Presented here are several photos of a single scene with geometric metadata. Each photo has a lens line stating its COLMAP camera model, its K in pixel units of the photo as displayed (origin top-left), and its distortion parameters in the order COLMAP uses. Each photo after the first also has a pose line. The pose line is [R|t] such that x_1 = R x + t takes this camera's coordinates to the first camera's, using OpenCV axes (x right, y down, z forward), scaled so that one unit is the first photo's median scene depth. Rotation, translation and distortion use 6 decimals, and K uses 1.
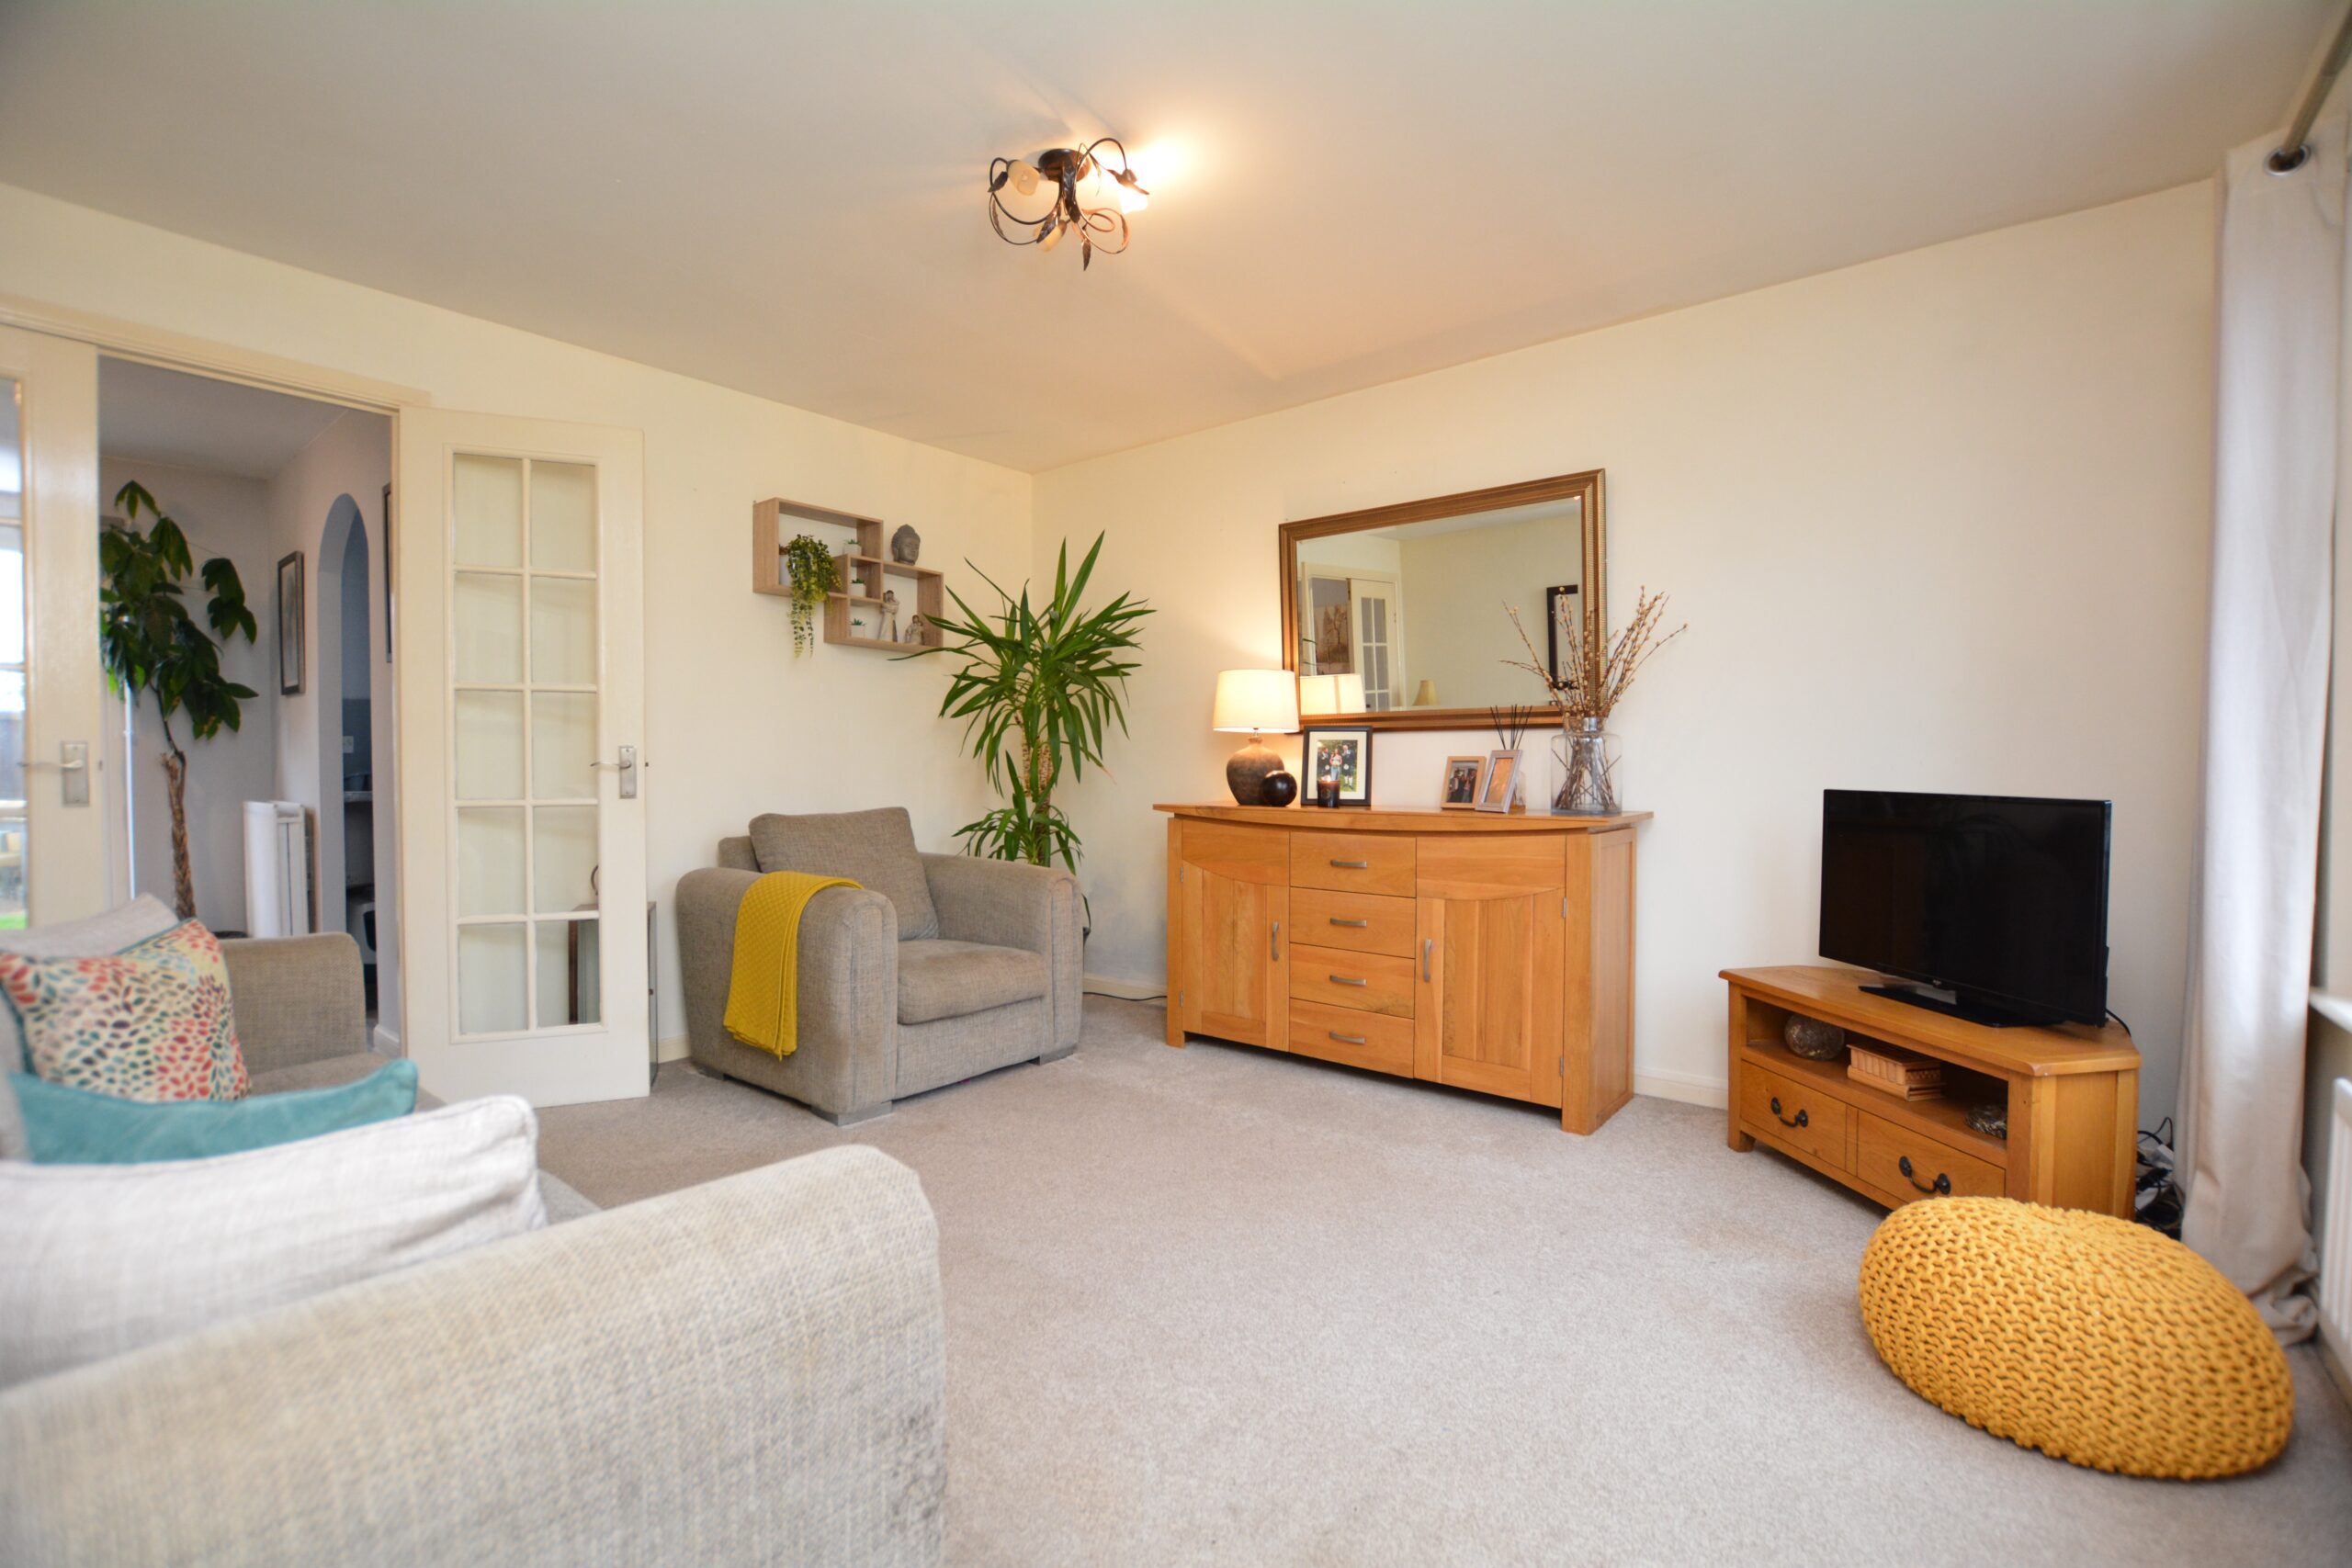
lens RADIAL K [[1041.9, 0, 1157.3], [0, 1041.9, 780.5], [0, 0, 1]] dist [-0.020532, 0.001440]
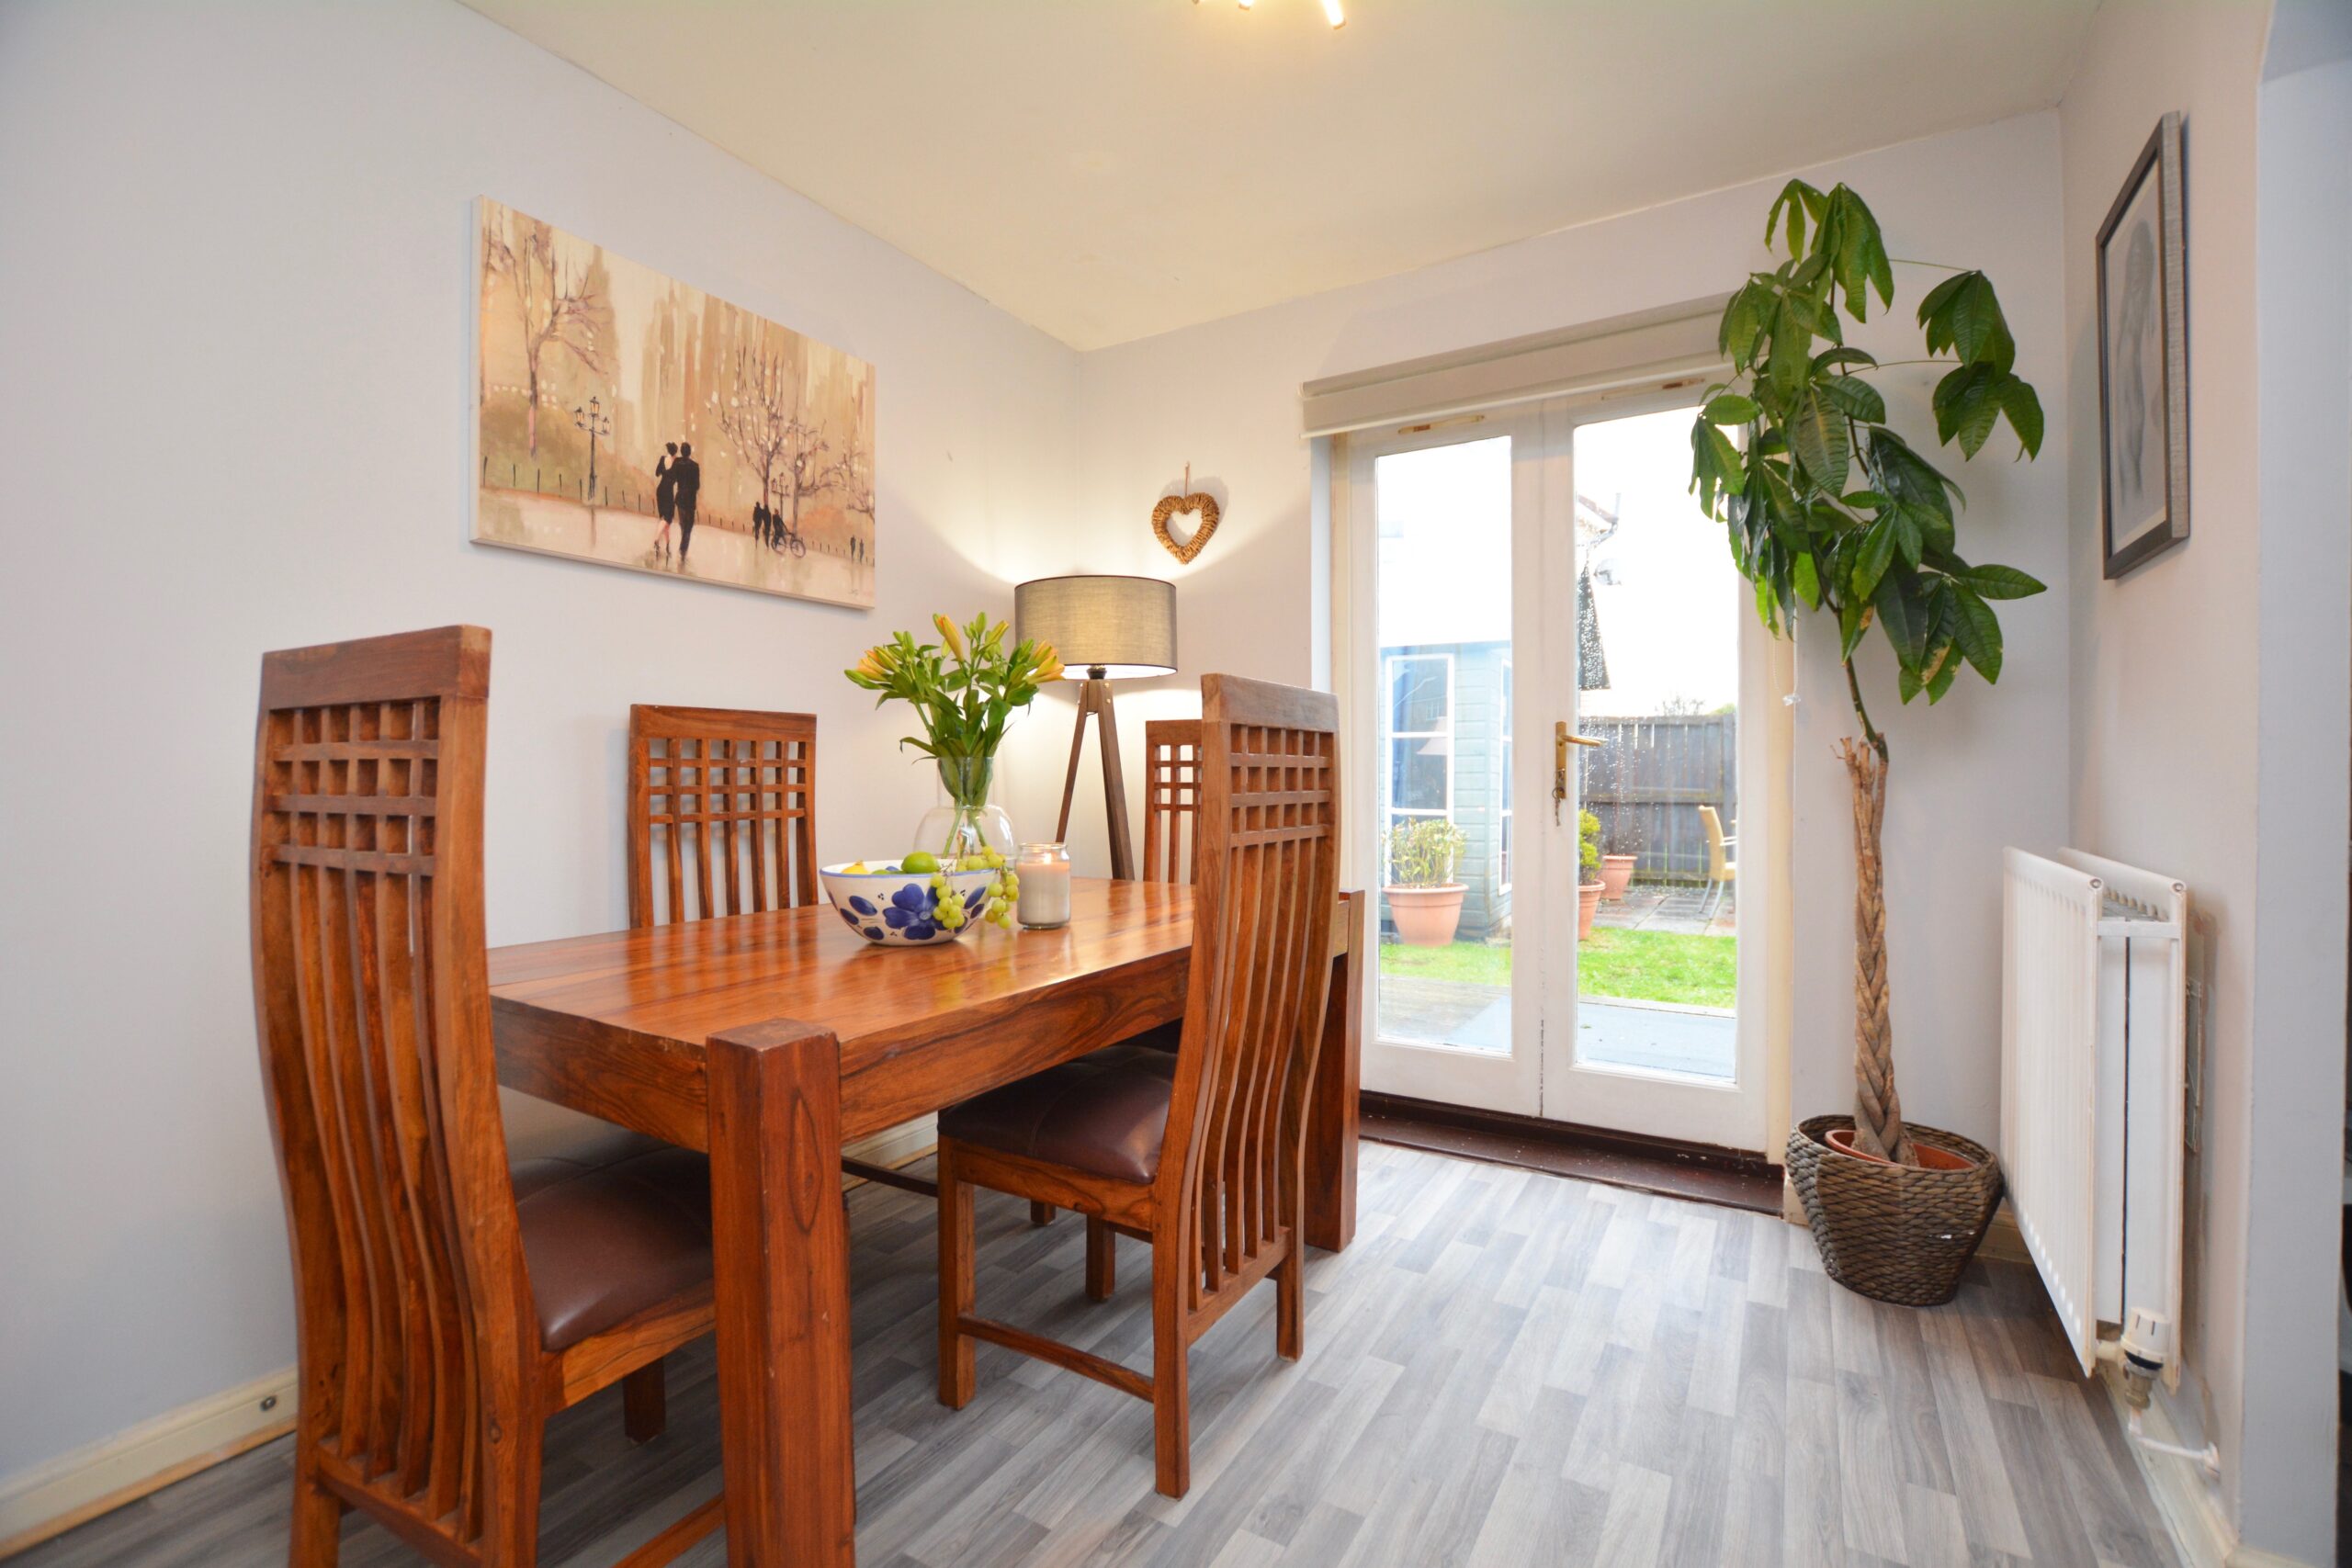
lens RADIAL K [[1041.9, 0, 1157.2], [0, 1041.9, 777.3], [0, 0, 1]] dist [-0.020532, 0.001440]
pose [[0.141723, 0.011743, -0.989837, -0.540268], [-0.017285, 0.999807, 0.009386, -0.006578], [0.989755, 0.015779, 0.141898, 0.614101]]
